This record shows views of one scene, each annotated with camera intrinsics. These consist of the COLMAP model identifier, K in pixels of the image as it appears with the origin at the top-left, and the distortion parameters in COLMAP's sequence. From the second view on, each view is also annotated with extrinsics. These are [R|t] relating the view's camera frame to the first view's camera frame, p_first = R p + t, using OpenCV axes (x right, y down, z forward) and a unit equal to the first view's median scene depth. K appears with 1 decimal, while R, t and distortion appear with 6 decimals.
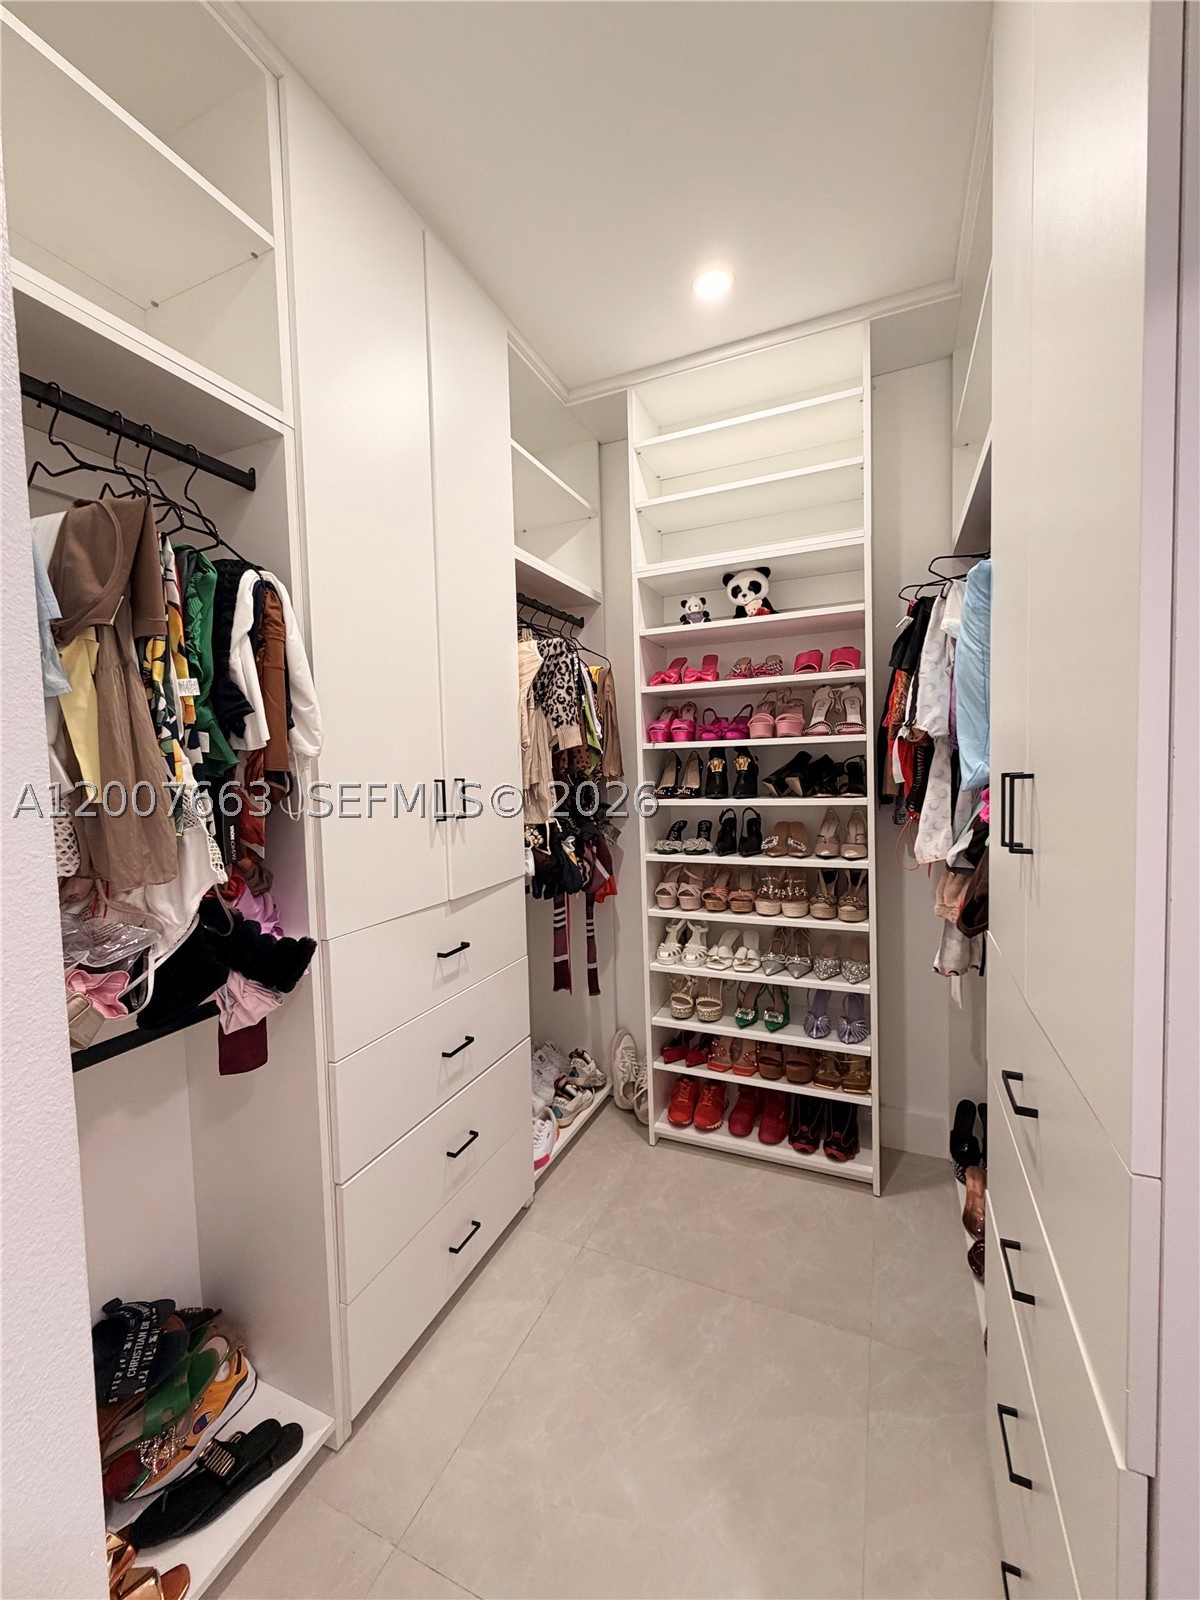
lens RADIAL K [[640.8, 0, 600.0], [0, 640.8, 800.0], [0, 0, 1]] dist [0.002002, -0.000101]
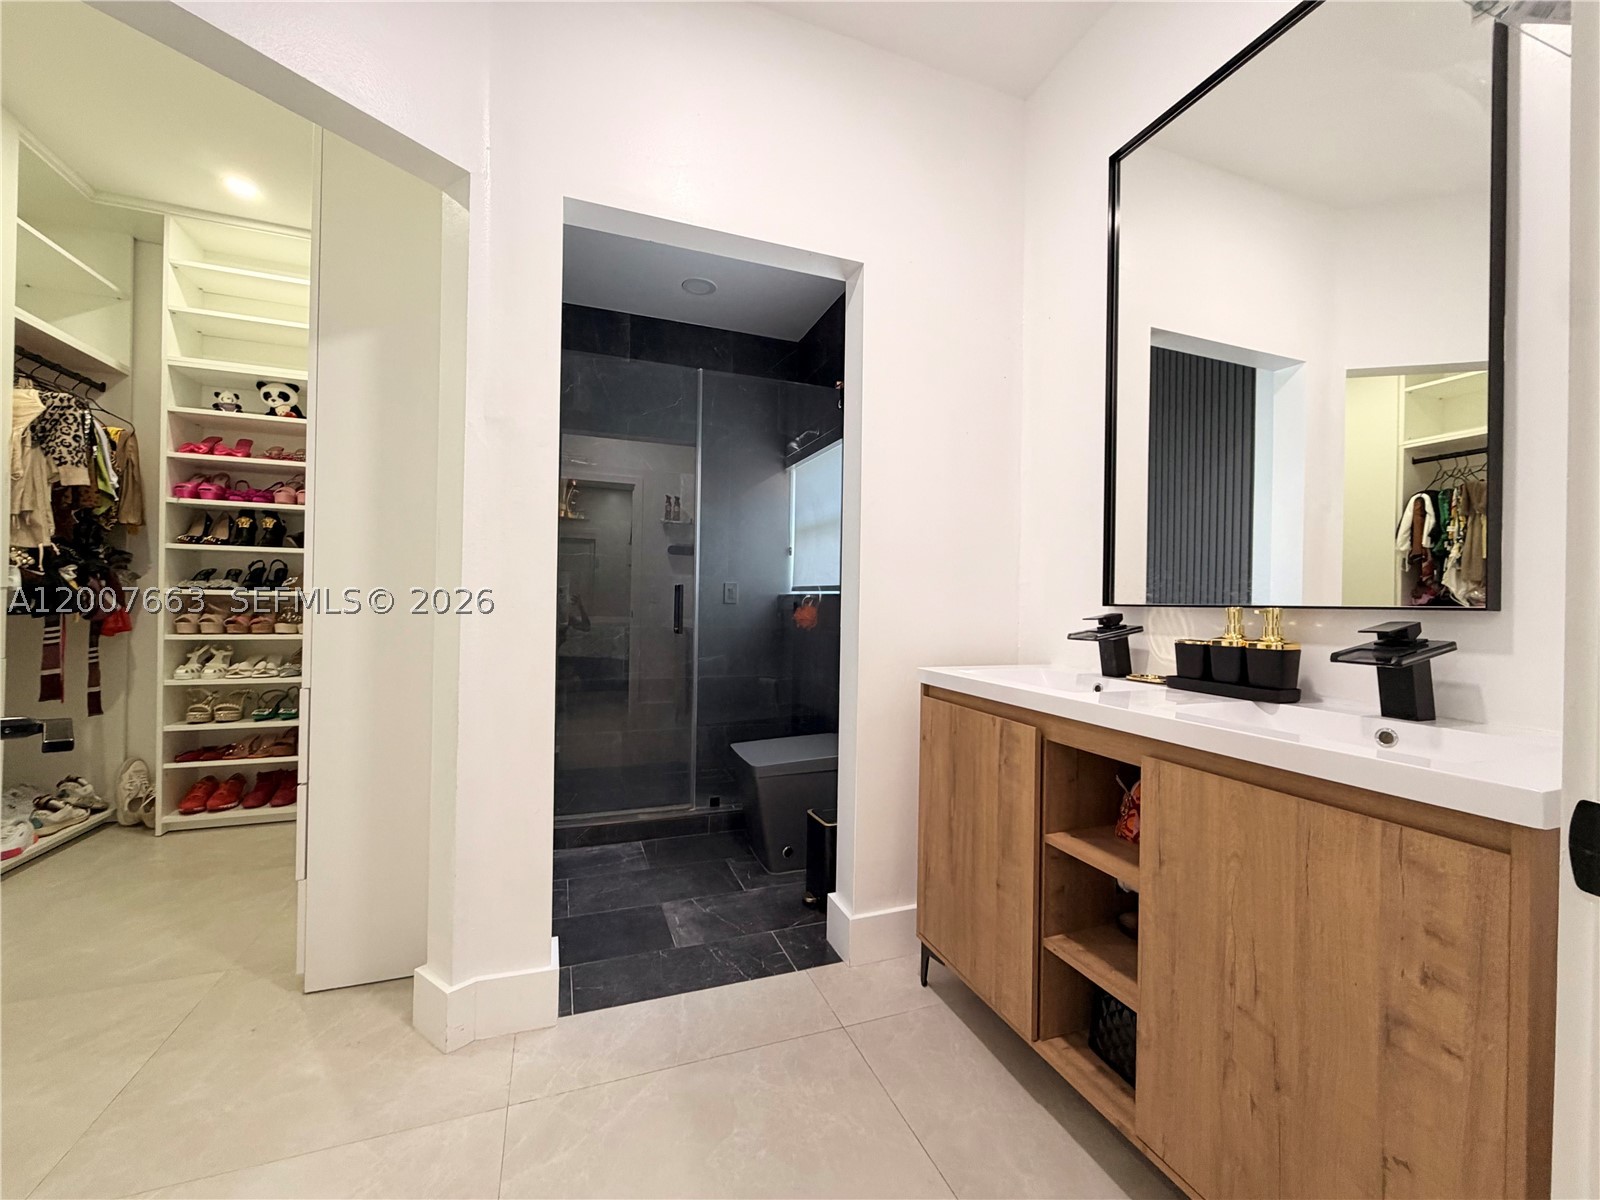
lens RADIAL K [[640.8, 0, 796.7], [0, 640.8, 598.9], [0, 0, 1]] dist [0.002002, -0.000101]
pose [[0.712852, 0.043566, 0.699960, 0.076735], [0.002416, 0.997910, -0.064571, 0.192531], [-0.701310, 0.047720, 0.711257, -0.725067]]
